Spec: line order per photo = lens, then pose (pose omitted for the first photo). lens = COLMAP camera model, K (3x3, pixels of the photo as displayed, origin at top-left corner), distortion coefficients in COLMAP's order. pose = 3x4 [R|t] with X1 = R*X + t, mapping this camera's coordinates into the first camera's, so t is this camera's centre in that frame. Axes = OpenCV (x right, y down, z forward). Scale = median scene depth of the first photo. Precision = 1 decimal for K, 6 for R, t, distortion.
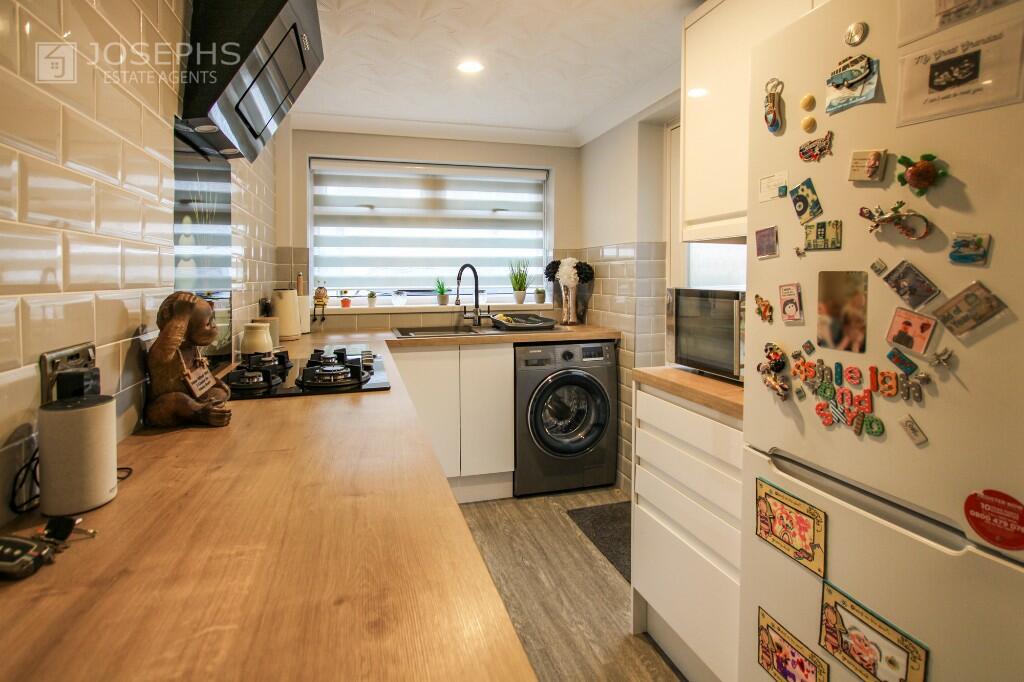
lens RADIAL K [[482.3, 0, 501.2], [0, 482.3, 281.6], [0, 0, 1]] dist [-0.005511, 0.000673]
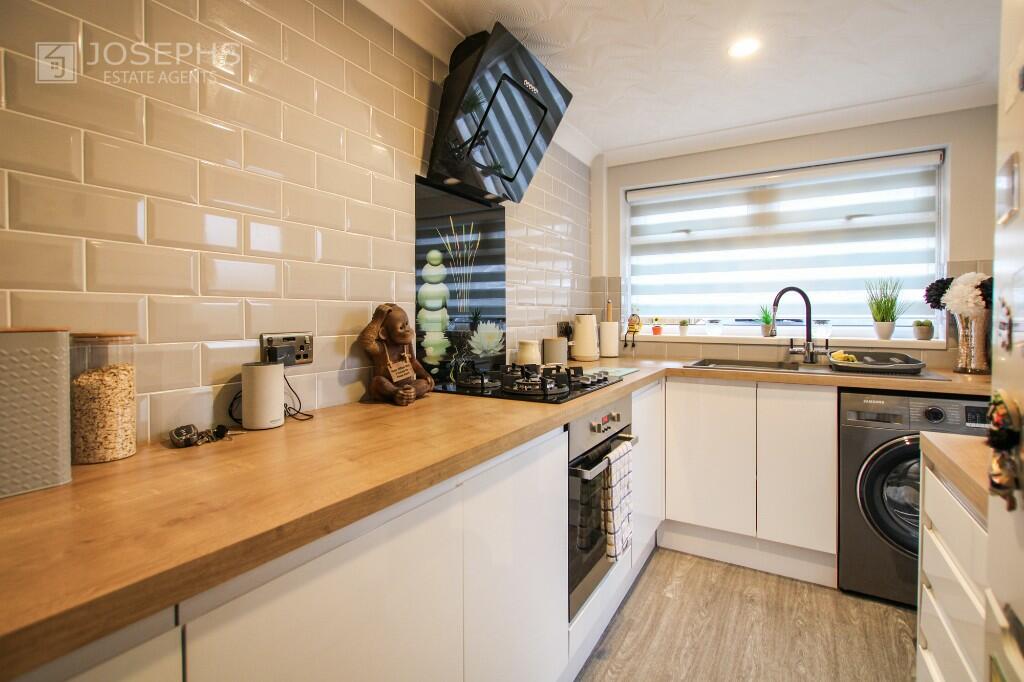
lens RADIAL K [[482.3, 0, 518.8], [0, 482.3, 319.9], [0, 0, 1]] dist [-0.005511, 0.000673]
pose [[0.712661, 0.012159, -0.701403, 0.169779], [-0.009101, 0.999926, 0.008087, 0.016630], [0.701450, 0.000621, 0.712719, 0.088804]]
